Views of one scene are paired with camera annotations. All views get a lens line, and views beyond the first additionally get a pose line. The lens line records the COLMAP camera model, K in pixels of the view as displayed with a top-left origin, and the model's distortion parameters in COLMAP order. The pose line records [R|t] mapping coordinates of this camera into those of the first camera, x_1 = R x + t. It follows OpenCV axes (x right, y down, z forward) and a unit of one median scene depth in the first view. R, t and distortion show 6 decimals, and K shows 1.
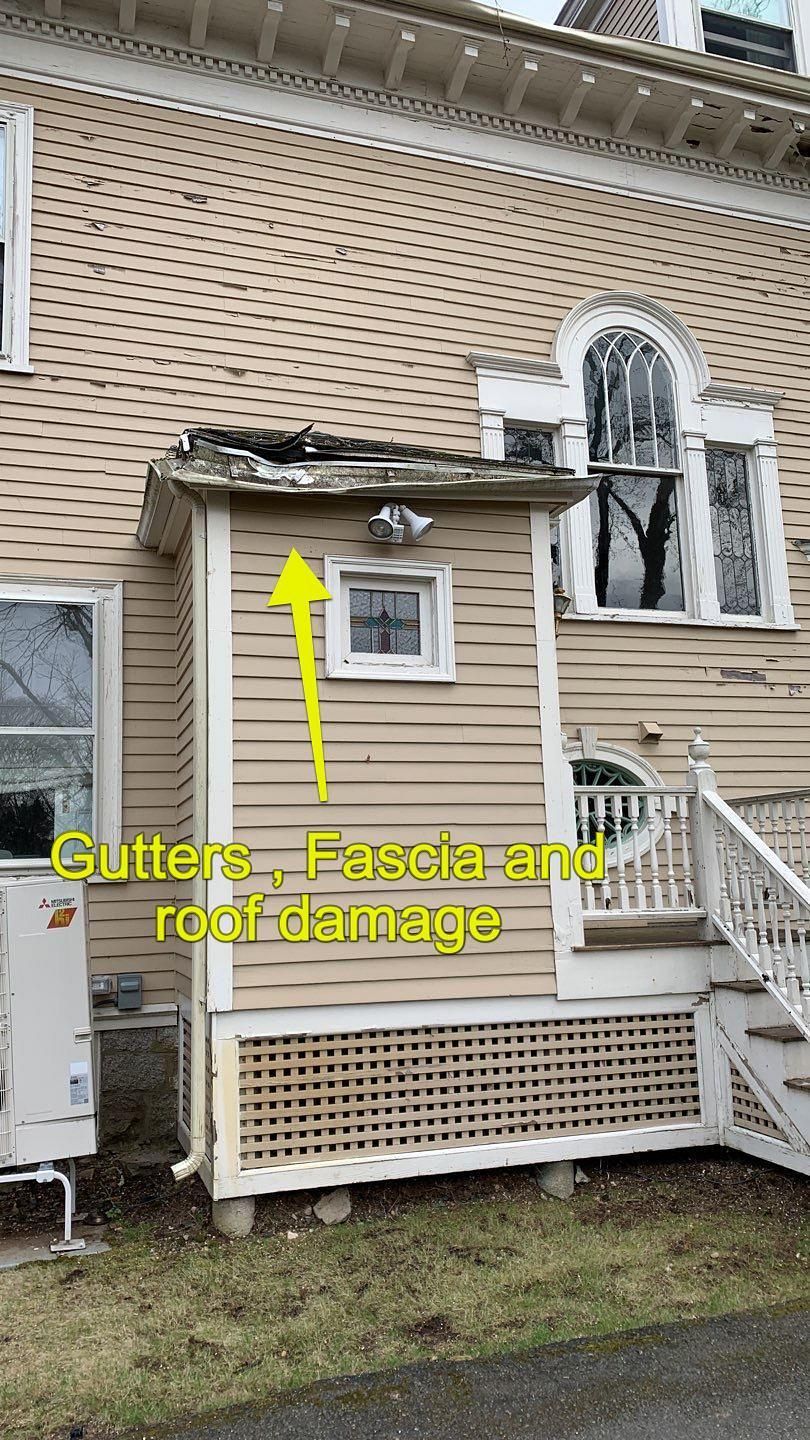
lens RADIAL K [[1080.8, 0, 406.8], [0, 1080.8, 722.3], [0, 0, 1]] dist [0.070798, -0.073546]
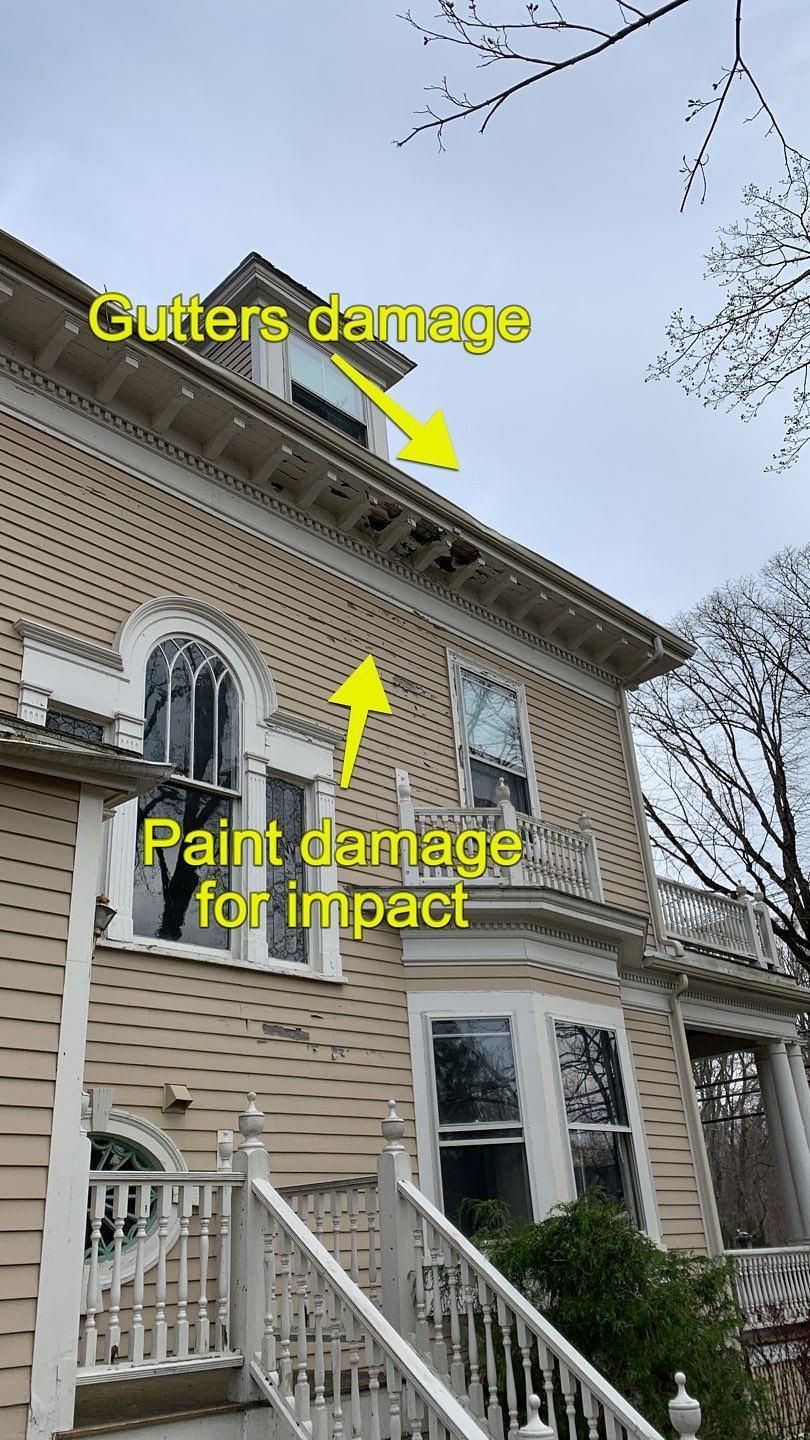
lens RADIAL K [[1080.8, 0, 406.8], [0, 1080.8, 722.3], [0, 0, 1]] dist [0.070798, -0.073546]
pose [[0.891598, 0.181613, 0.414813, -0.010732], [-0.037496, 0.942513, -0.332058, 0.008936], [-0.451273, 0.280509, 0.847153, 0.157622]]
